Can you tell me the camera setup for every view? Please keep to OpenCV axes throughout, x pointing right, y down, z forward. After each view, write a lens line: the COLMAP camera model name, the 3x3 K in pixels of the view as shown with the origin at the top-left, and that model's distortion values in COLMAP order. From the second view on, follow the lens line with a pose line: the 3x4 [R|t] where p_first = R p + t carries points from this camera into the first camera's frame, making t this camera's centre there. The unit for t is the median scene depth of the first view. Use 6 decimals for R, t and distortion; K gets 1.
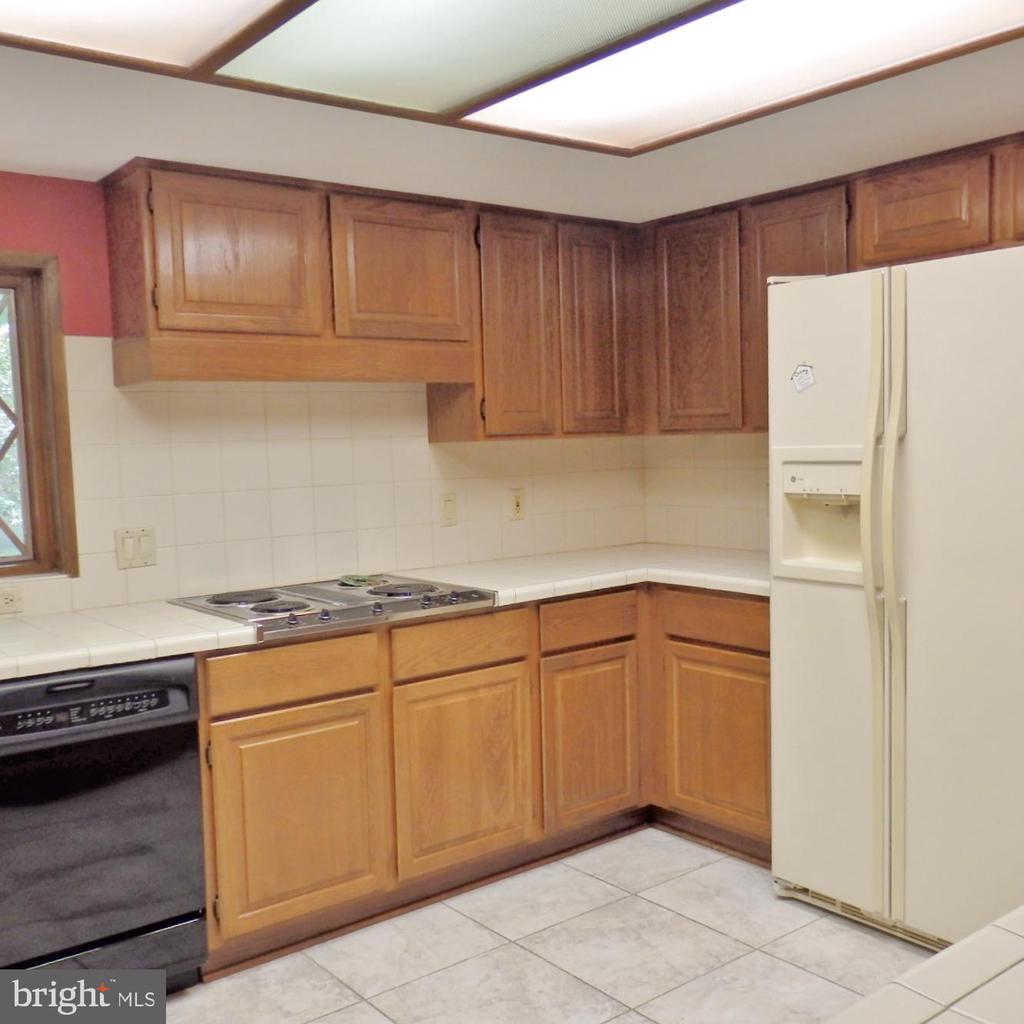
lens RADIAL K [[1029.5, 0, 501.9], [0, 1029.5, 509.7], [0, 0, 1]] dist [0.013069, 0.000000]
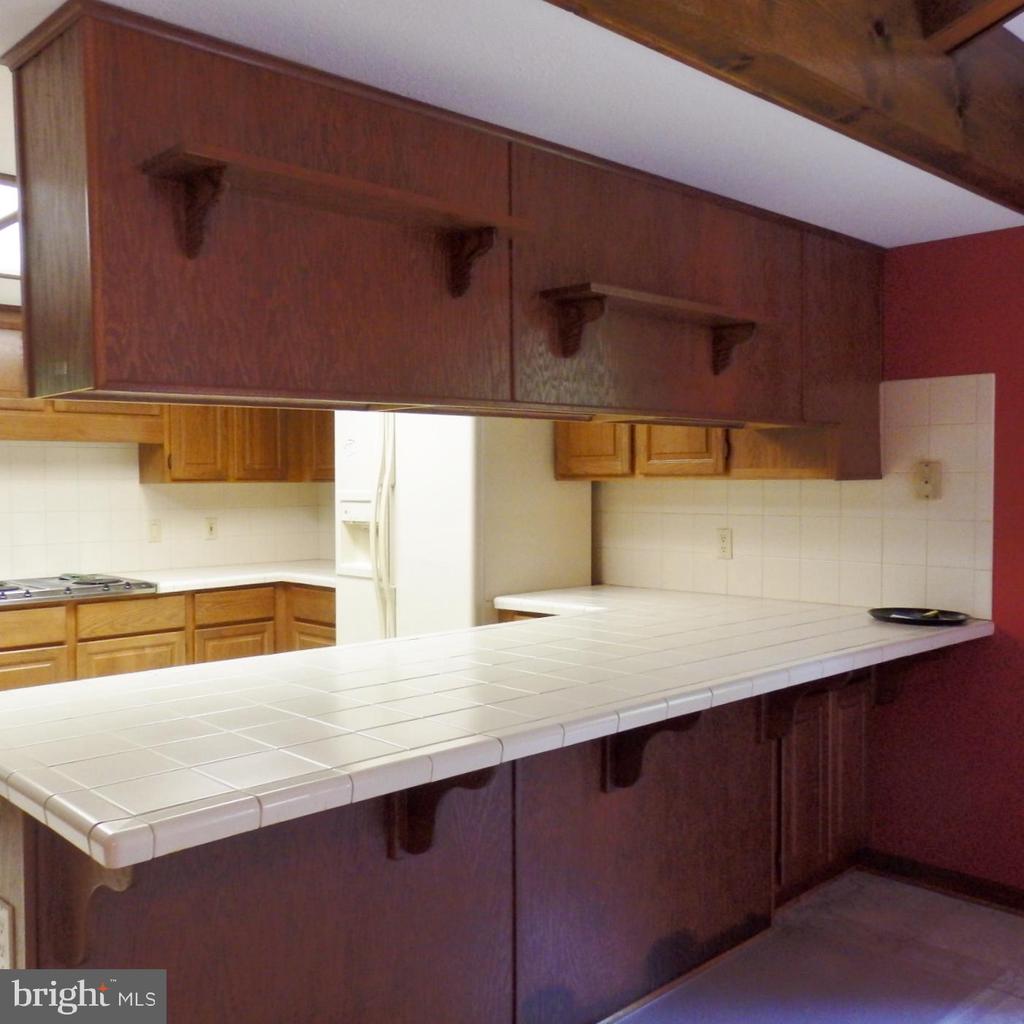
lens RADIAL K [[1029.5, 0, 517.5], [0, 1029.5, 521.6], [0, 0, 1]] dist [0.013069, 0.000000]
pose [[0.997418, 0.019421, 0.069146, 0.396264], [-0.017058, 0.999256, -0.034604, 0.031764], [-0.069766, 0.033335, 0.997006, -0.522433]]
